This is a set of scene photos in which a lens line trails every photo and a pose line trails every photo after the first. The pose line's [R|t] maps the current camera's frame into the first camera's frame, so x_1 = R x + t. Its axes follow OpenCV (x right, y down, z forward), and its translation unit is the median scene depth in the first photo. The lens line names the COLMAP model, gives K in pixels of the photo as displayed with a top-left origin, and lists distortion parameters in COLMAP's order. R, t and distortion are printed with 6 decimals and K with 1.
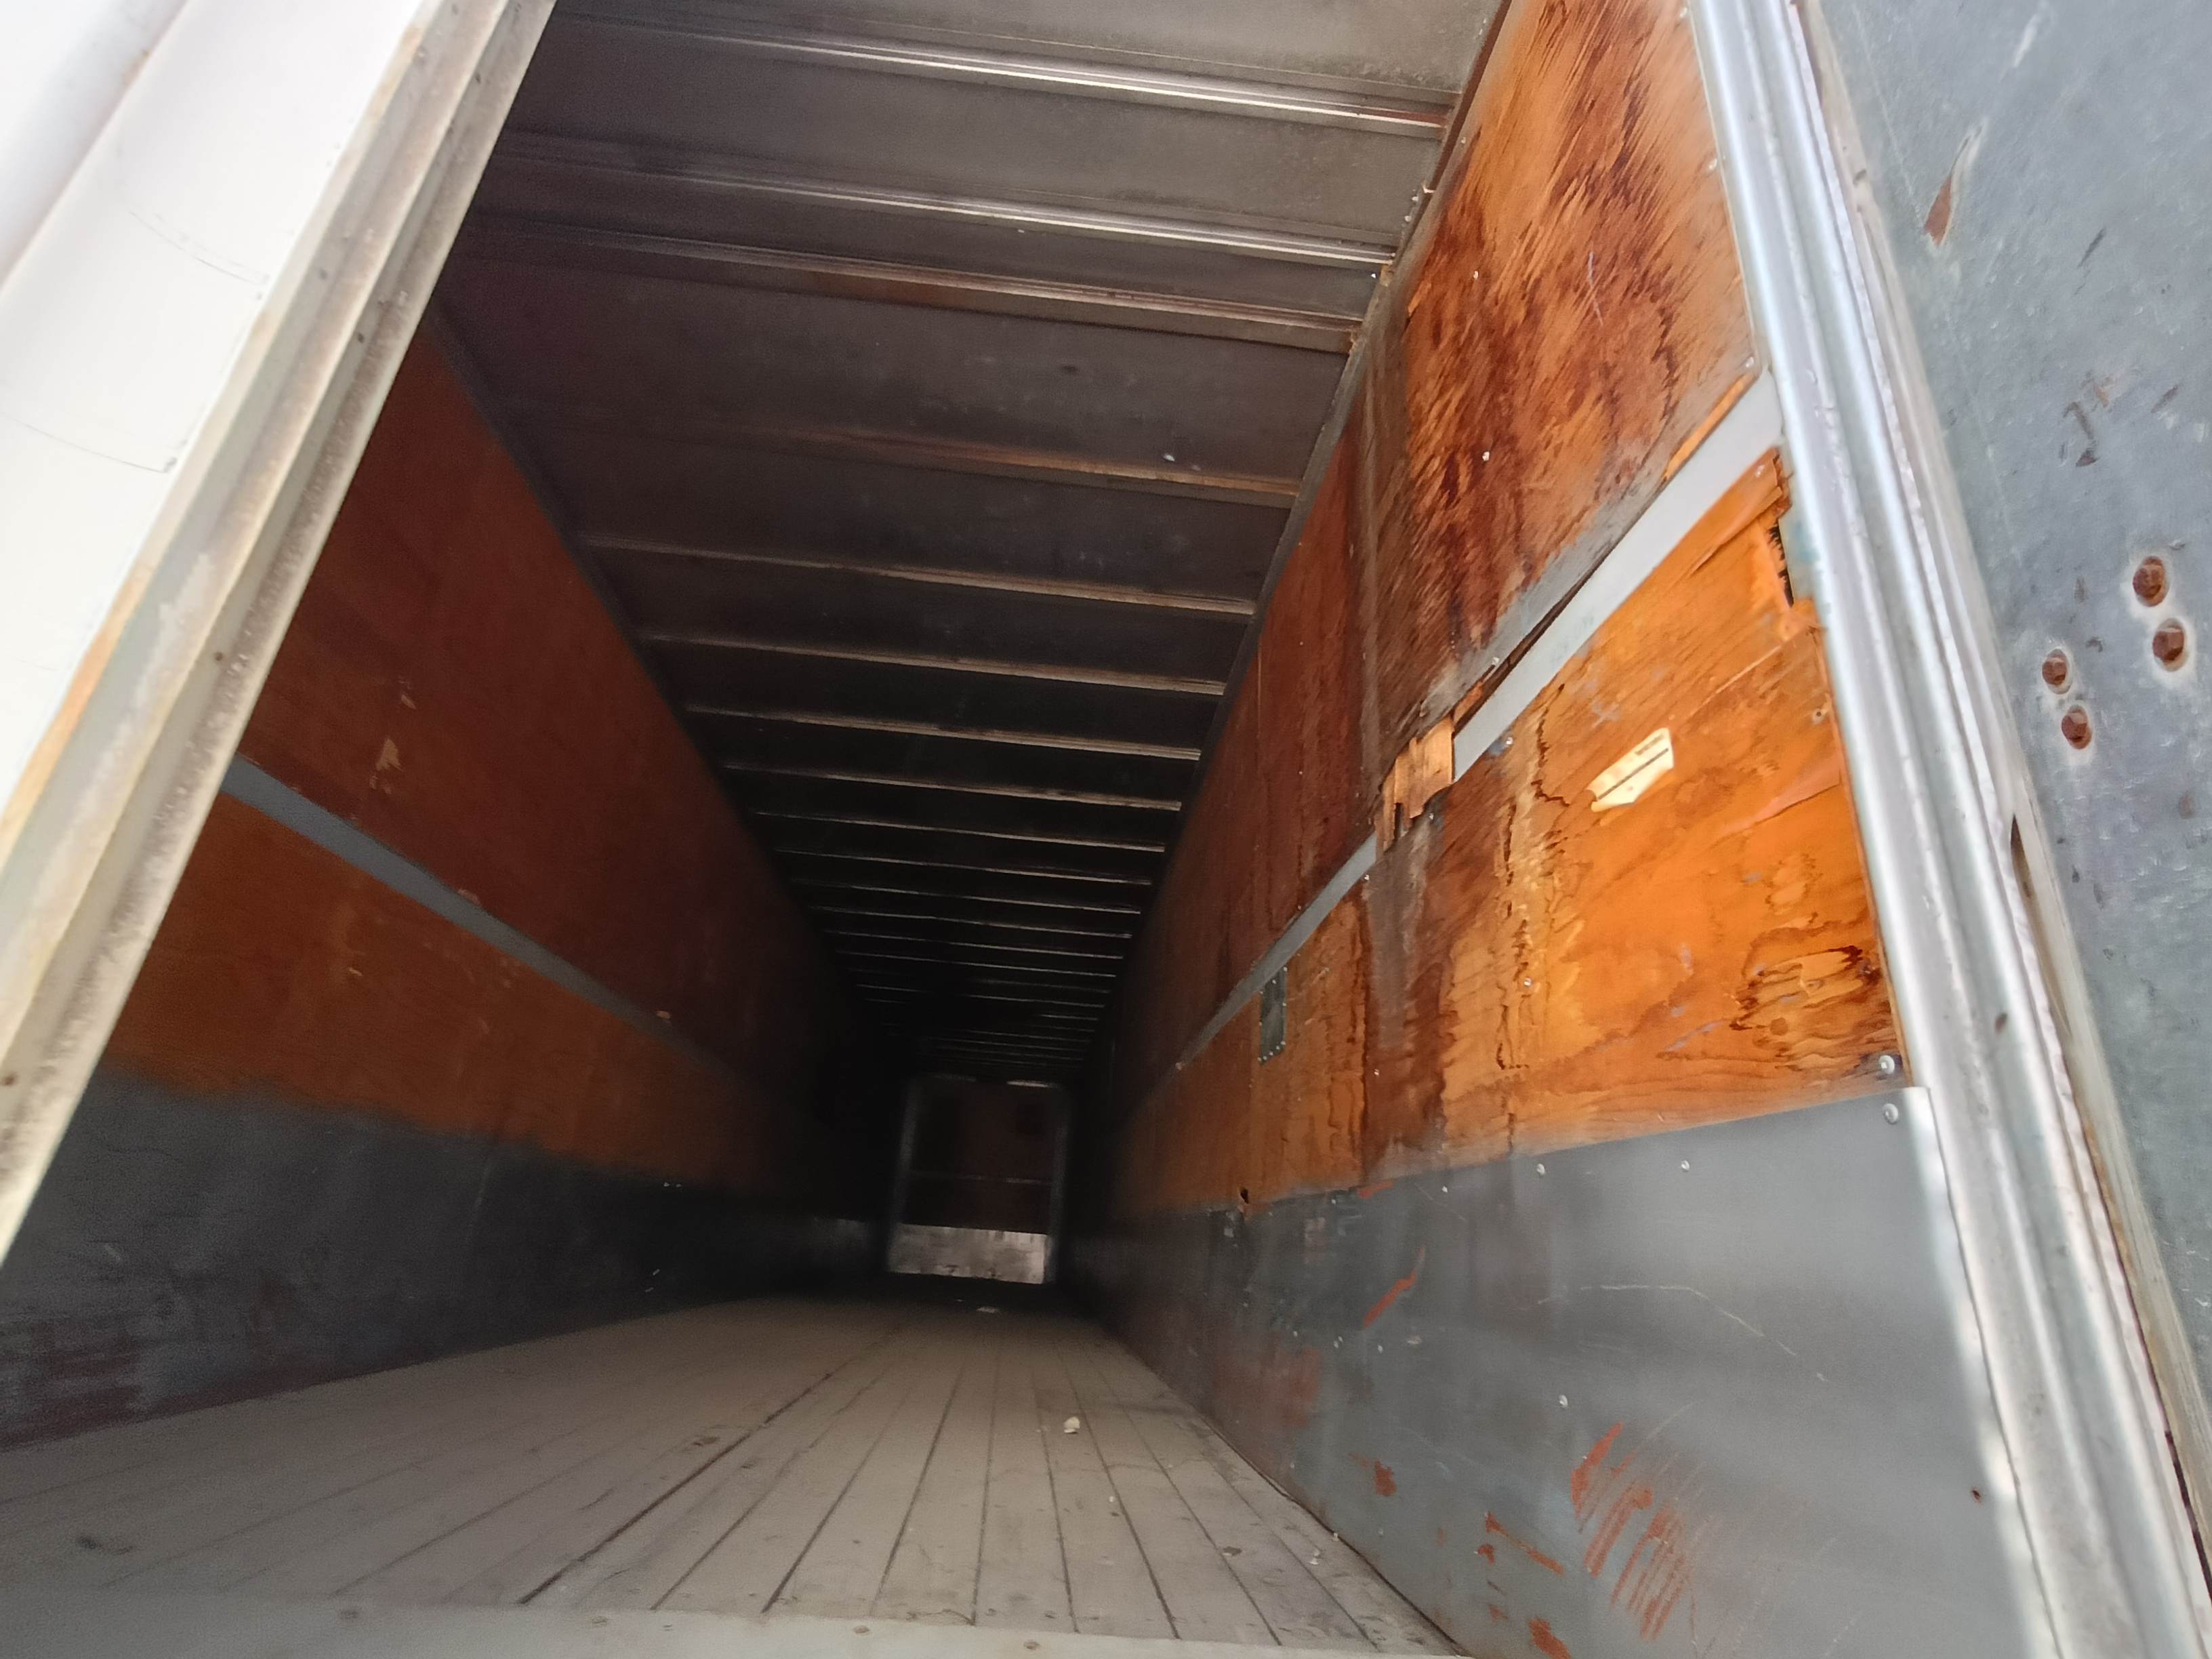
lens RADIAL K [[1075.0, 0, 1099.8], [0, 1075.0, 849.7], [0, 0, 1]] dist [-0.024974, 0.021318]
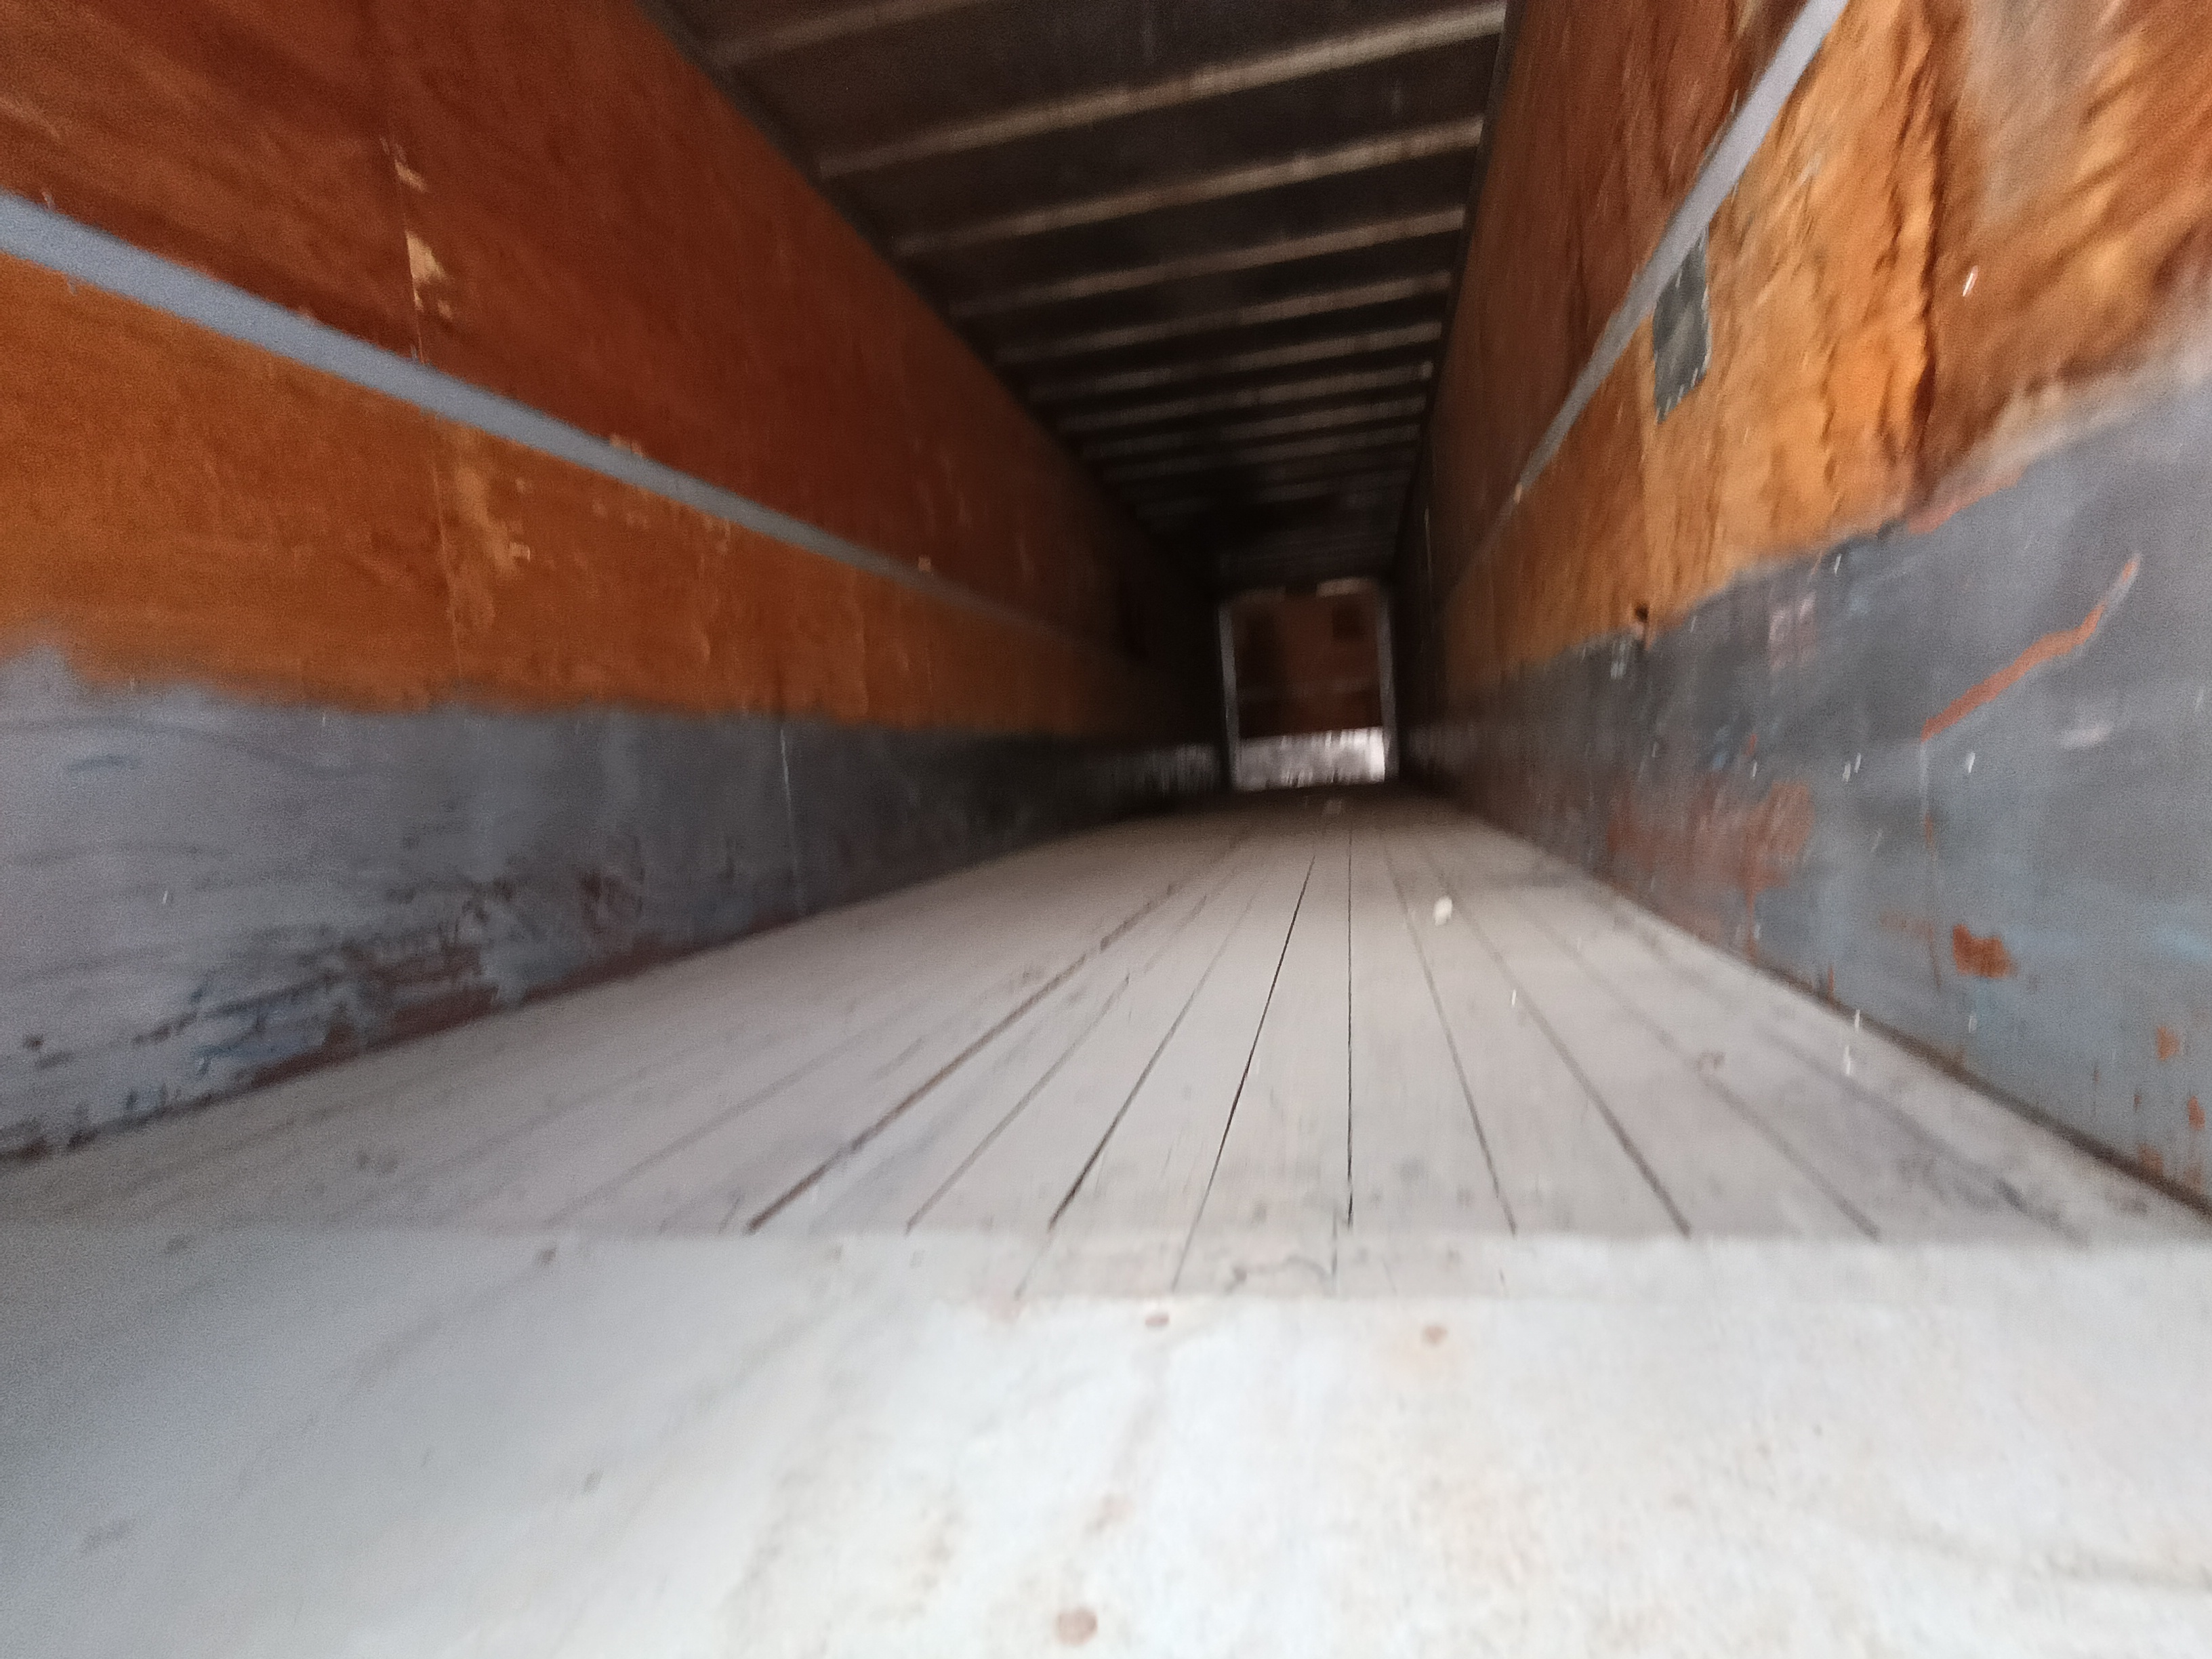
lens RADIAL K [[1025.5, 0, 1135.9], [0, 1025.5, 828.8], [0, 0, 1]] dist [0.002201, 0.000721]
pose [[0.948352, -0.132314, -0.288309, -0.018796], [0.238196, 0.897261, 0.371733, 0.158972], [0.209503, -0.421208, 0.882436, 0.346021]]
